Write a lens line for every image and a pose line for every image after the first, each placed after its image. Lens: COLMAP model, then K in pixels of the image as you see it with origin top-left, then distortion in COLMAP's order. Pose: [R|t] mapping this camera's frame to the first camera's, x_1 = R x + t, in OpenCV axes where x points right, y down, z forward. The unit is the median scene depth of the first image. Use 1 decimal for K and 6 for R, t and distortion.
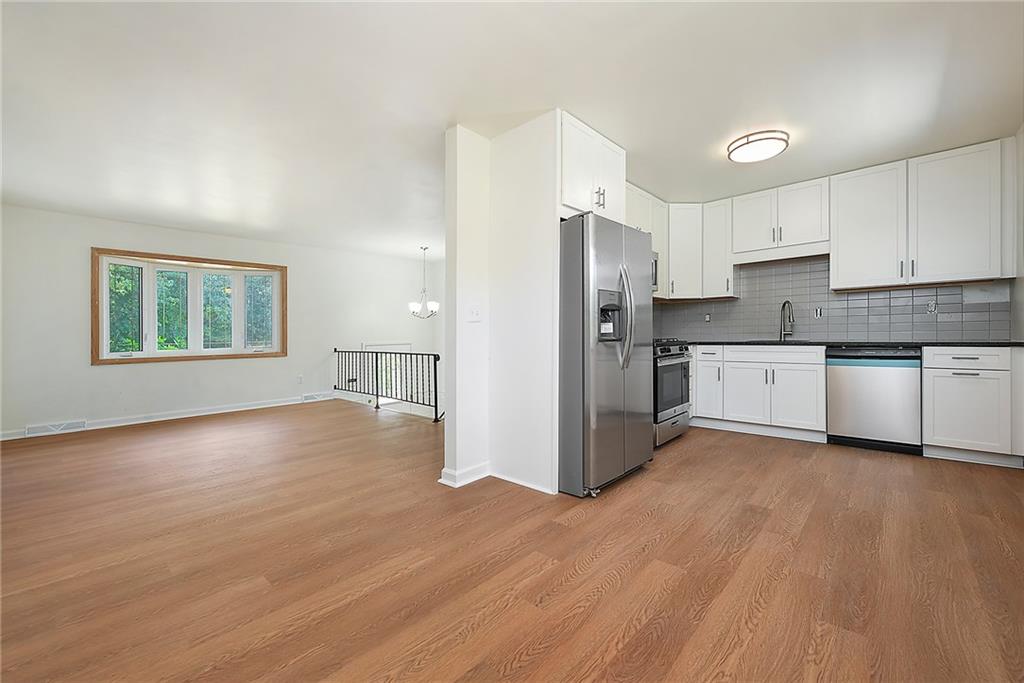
lens RADIAL K [[398.0, 0, 512.0], [0, 398.0, 341.5], [0, 0, 1]] dist [0.007834, -0.000250]
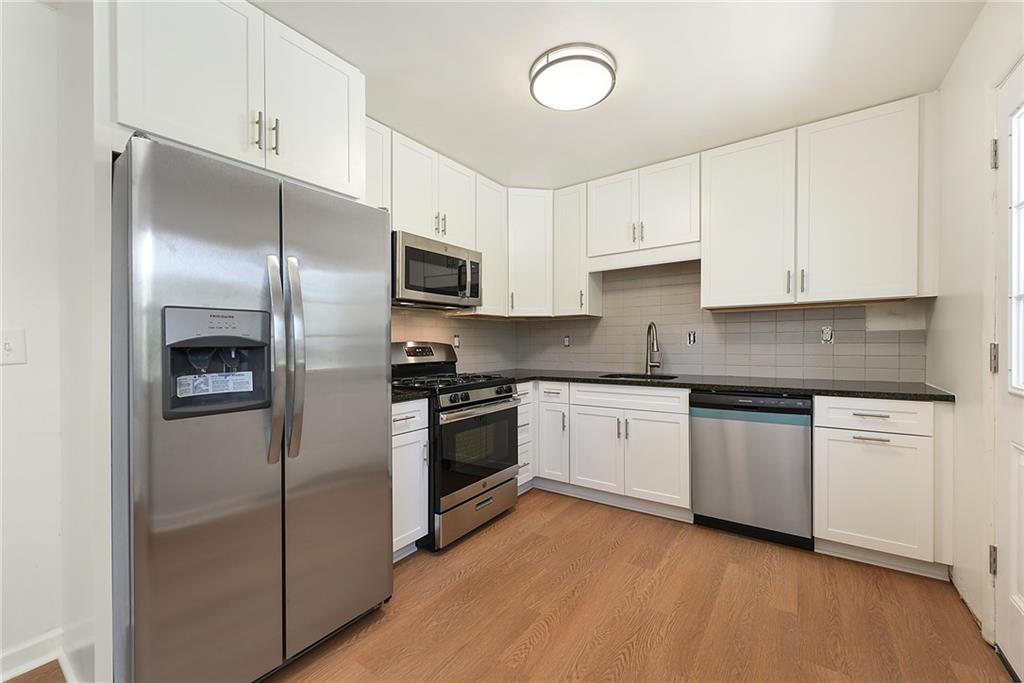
lens RADIAL K [[407.3, 0, 488.6], [0, 407.3, 350.6], [0, 0, 1]] dist [0.013943, -0.000246]
pose [[0.994259, 0.004683, 0.106901, 0.370597], [-0.004293, 0.999983, -0.003880, -0.054725], [-0.106917, 0.003399, 0.994262, 0.337295]]
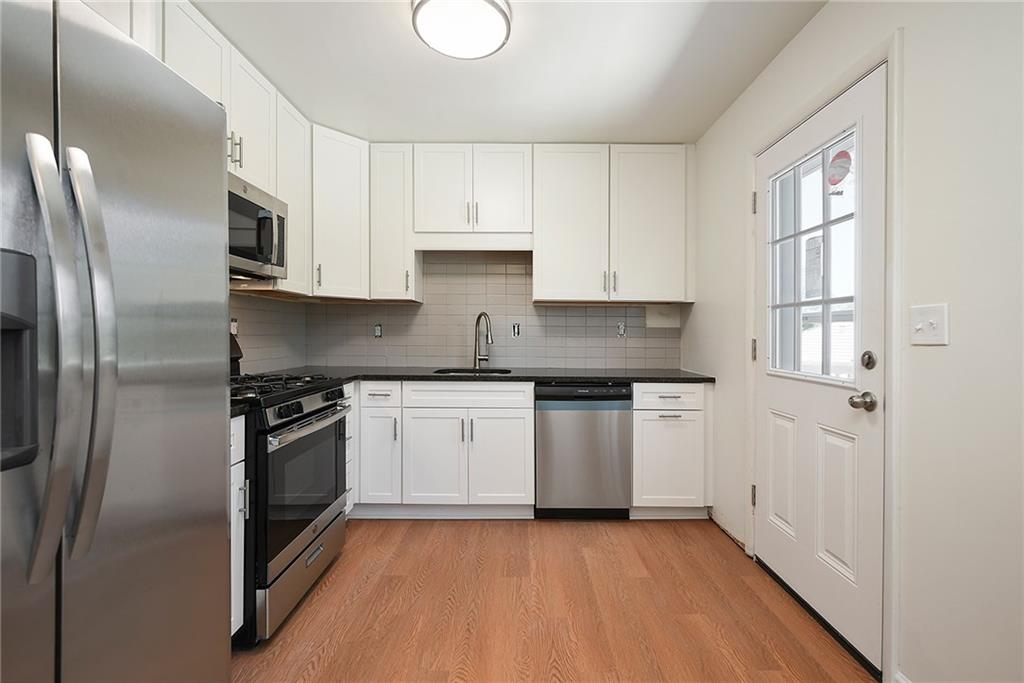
lens RADIAL K [[468.4, 0, 512.0], [0, 468.4, 341.5], [0, 0, 1]] dist [0.010619, -0.000026]
pose [[0.739810, 0.010508, 0.672734, 0.217952], [-0.006412, 0.999943, -0.008567, -0.054437], [-0.672786, 0.002025, 0.739835, 0.448416]]
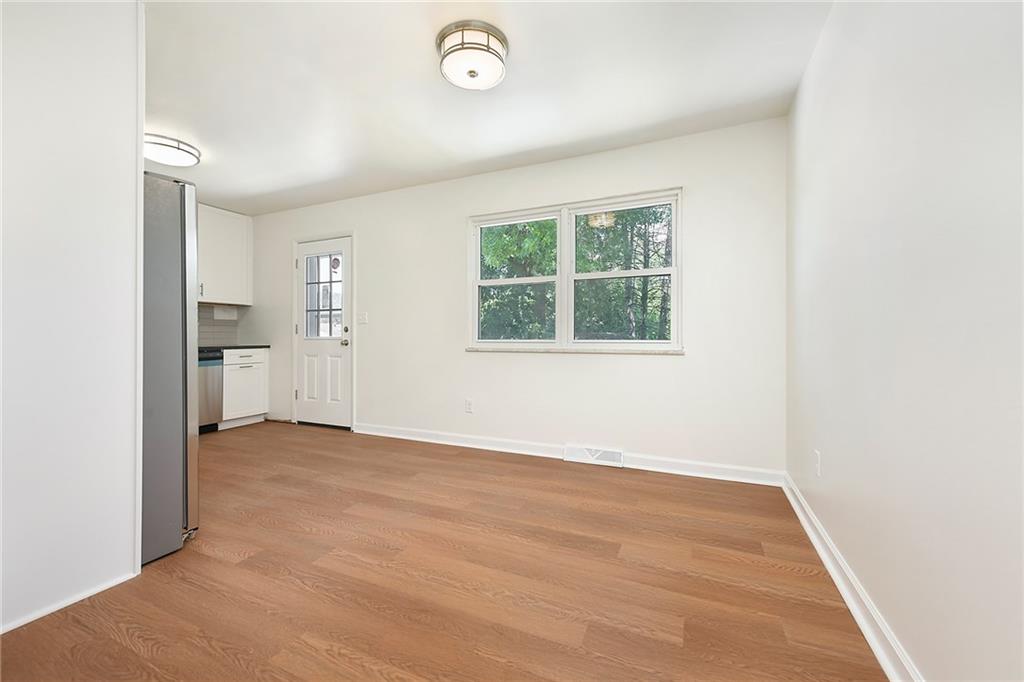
lens RADIAL K [[398.0, 0, 512.0], [0, 398.0, 341.0], [0, 0, 1]] dist [0.007834, -0.000250]
pose [[-0.301122, 0.012497, 0.953504, -0.522539], [0.017627, 0.999816, -0.007537, 0.010703], [-0.953423, 0.014538, -0.301287, 0.439991]]
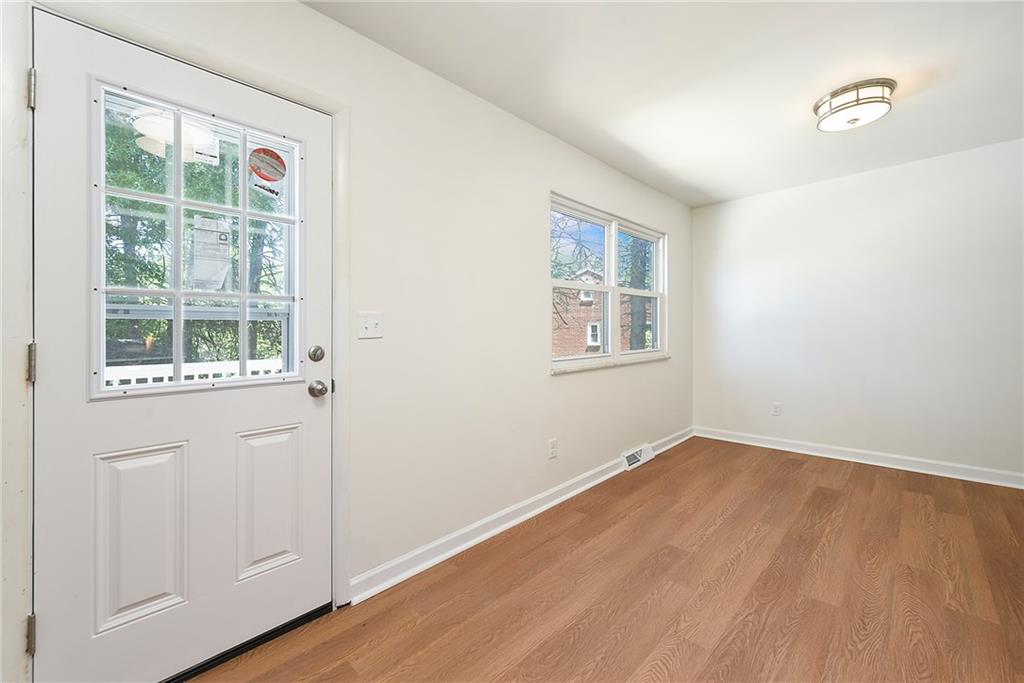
lens RADIAL K [[406.4, 0, 492.2], [0, 406.4, 338.2], [0, 0, 1]] dist [-0.002420, 0.003931]
pose [[-0.997878, 0.028512, 0.058531, 0.558991], [0.030227, 0.999133, 0.028616, -0.067892], [-0.057665, 0.030325, -0.997875, 1.010627]]
